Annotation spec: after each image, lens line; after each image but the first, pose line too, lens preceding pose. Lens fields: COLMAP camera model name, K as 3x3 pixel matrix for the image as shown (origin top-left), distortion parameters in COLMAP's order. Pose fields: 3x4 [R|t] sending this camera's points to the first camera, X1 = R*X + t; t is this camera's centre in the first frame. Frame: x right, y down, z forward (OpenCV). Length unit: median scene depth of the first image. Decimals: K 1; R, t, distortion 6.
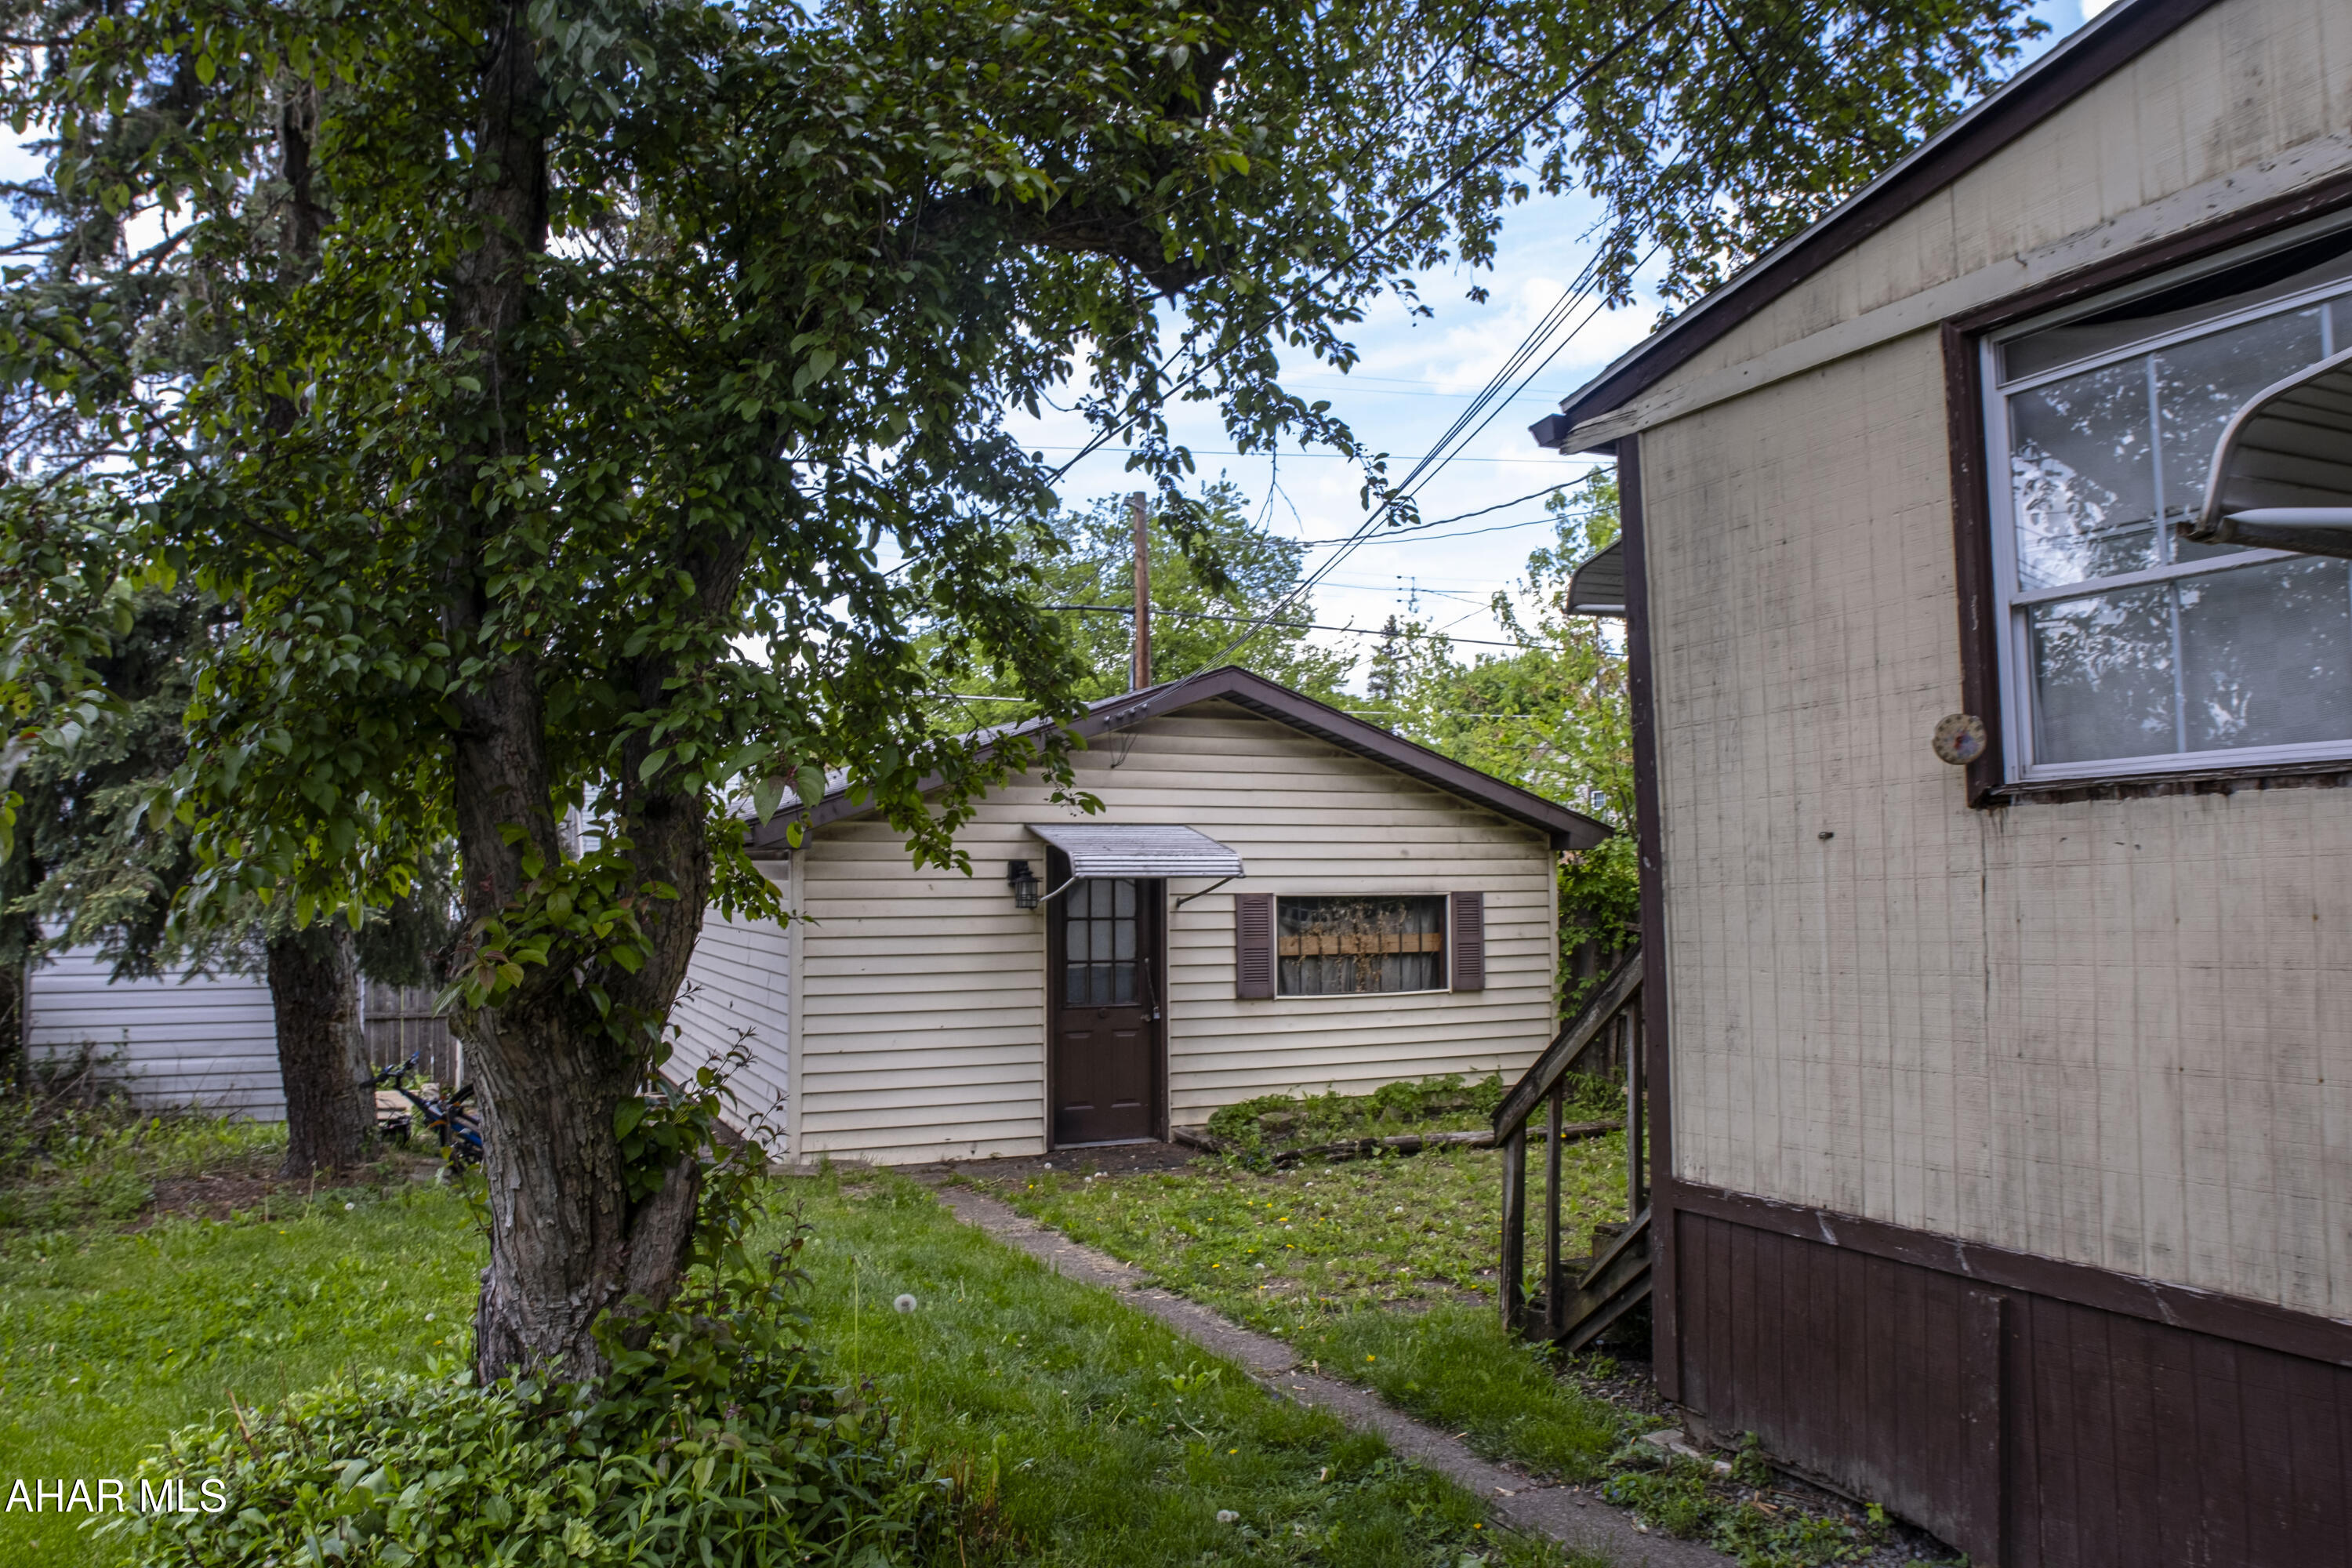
lens RADIAL K [[1689.6, 0, 1186.2], [0, 1689.6, 776.8], [0, 0, 1]] dist [-0.057263, 0.026476]
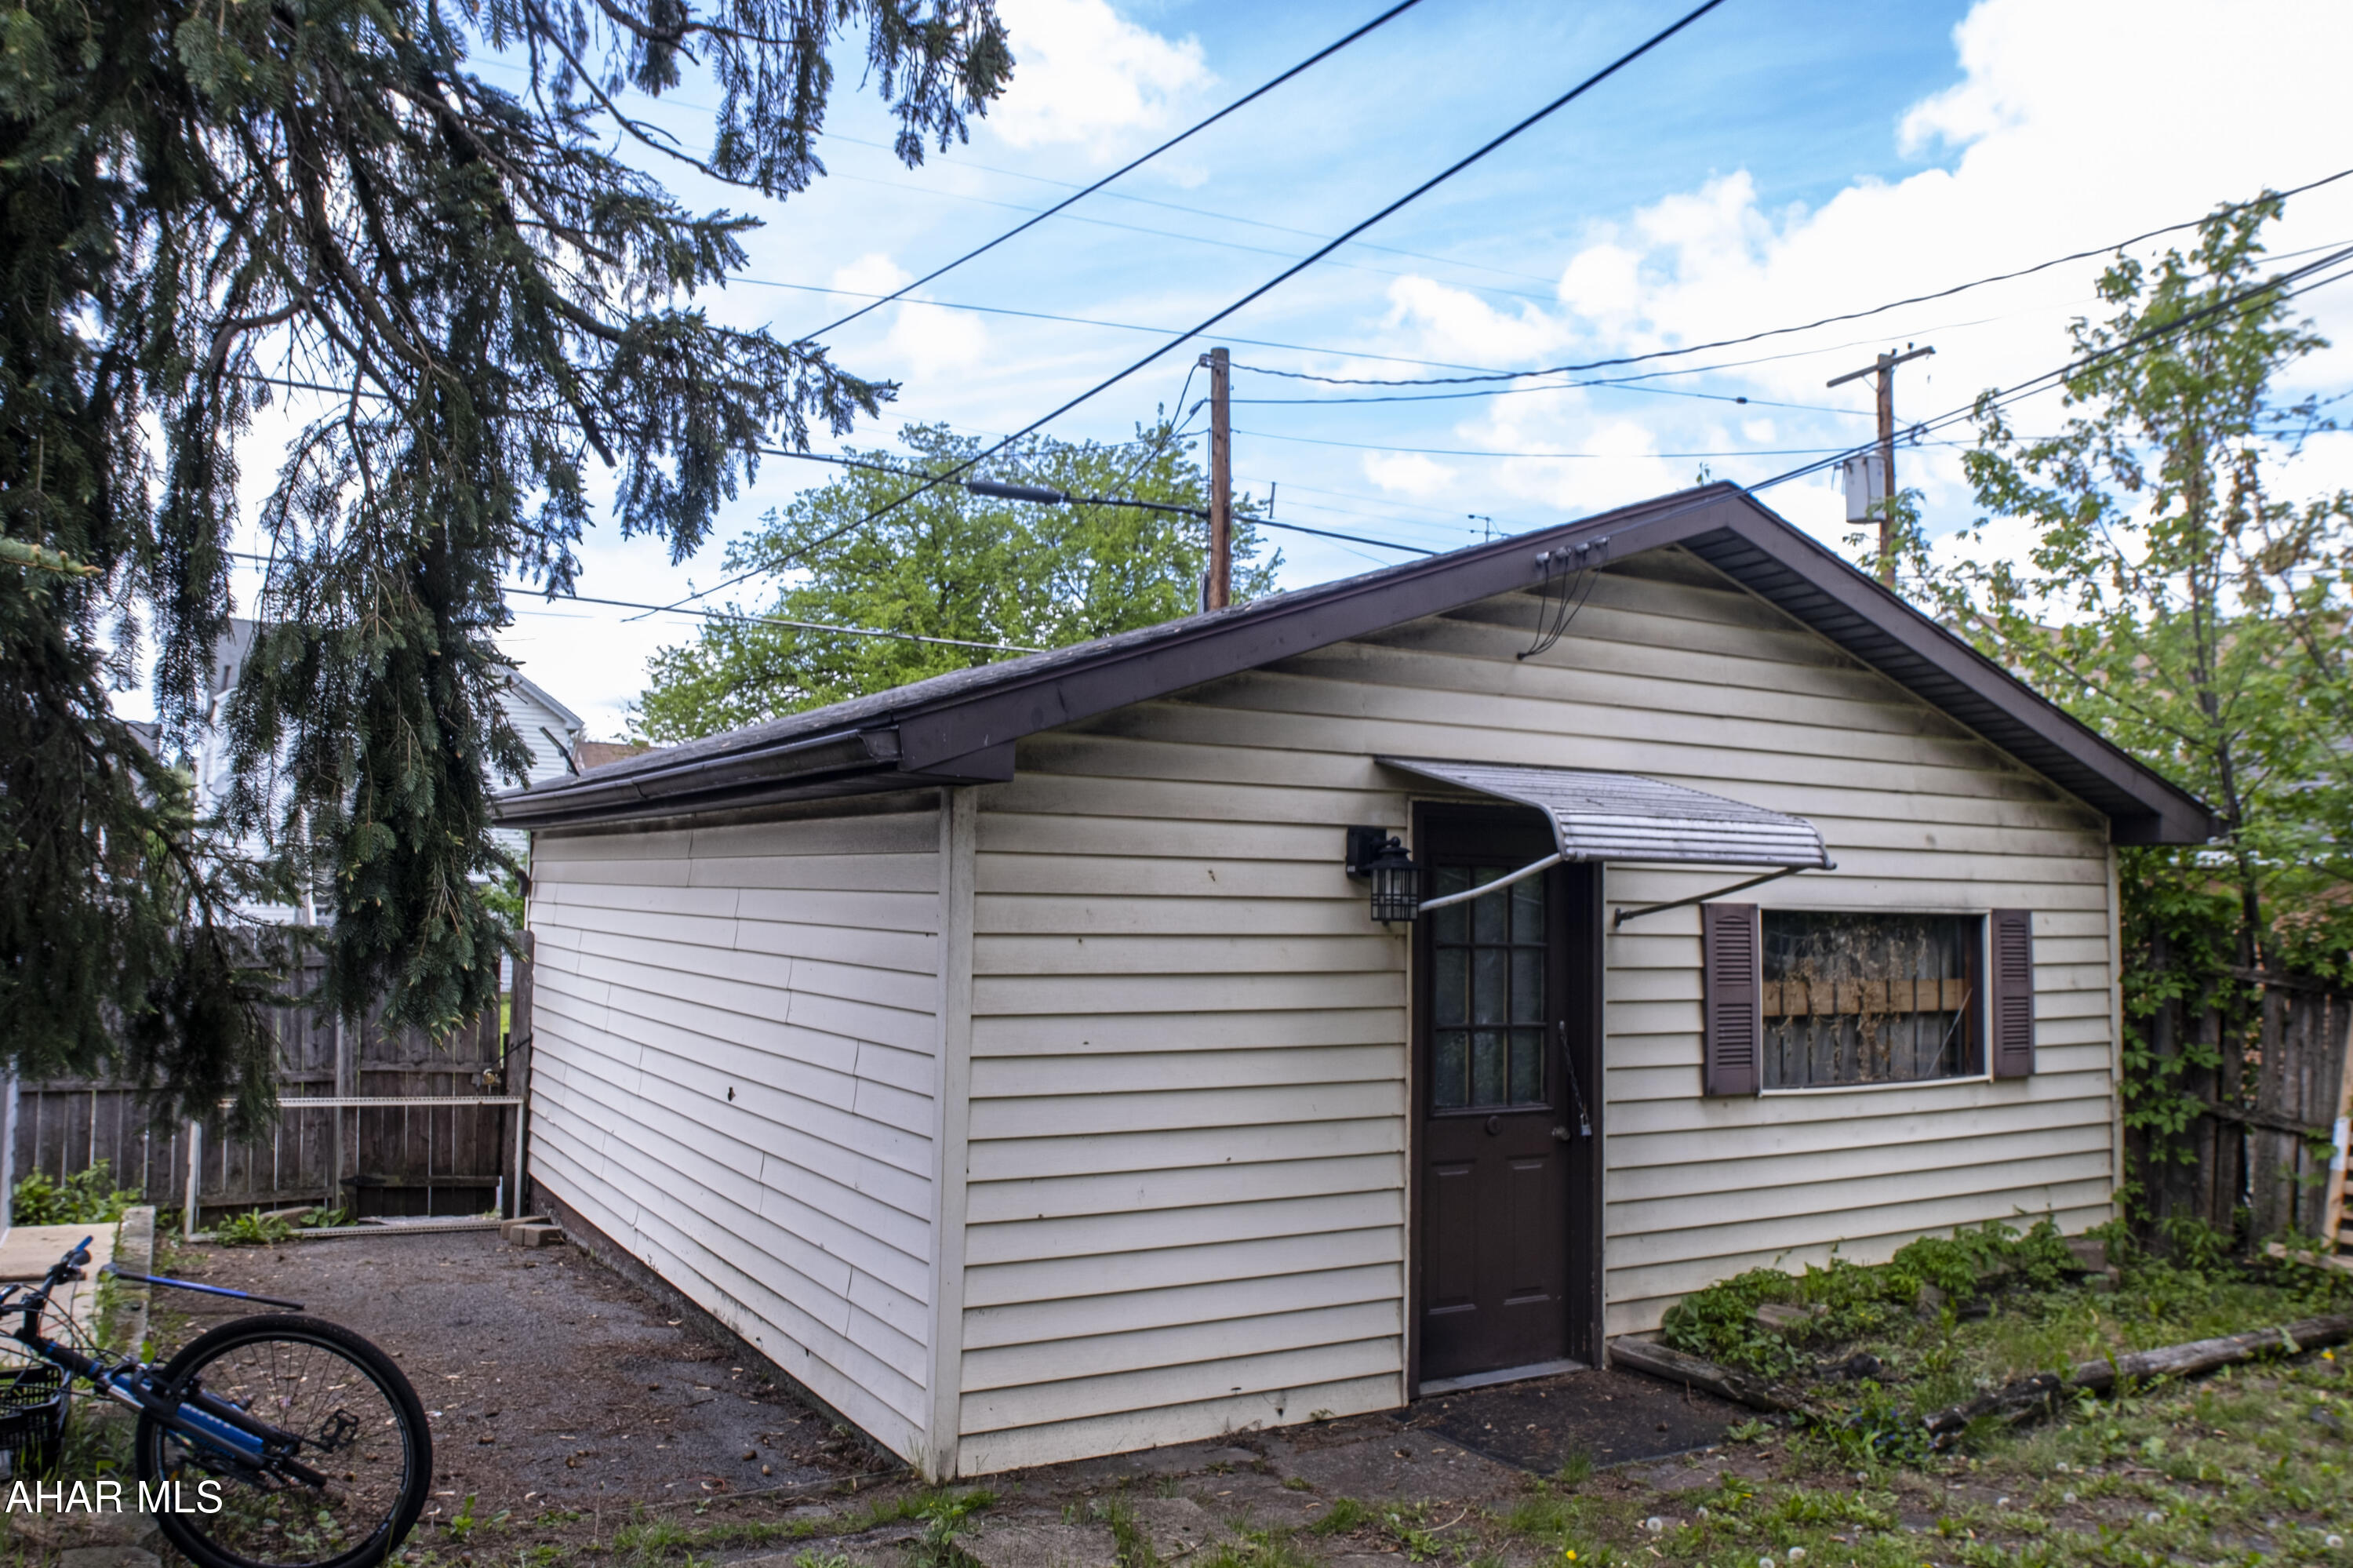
lens RADIAL K [[1690.4, 0, 1160.7], [0, 1690.4, 791.4], [0, 0, 1]] dist [-0.057263, 0.026476]
pose [[0.994120, 0.025233, 0.105303, -0.207930], [-0.023473, 0.999564, -0.017919, 0.047669], [-0.105709, 0.015342, 0.994279, 0.485235]]
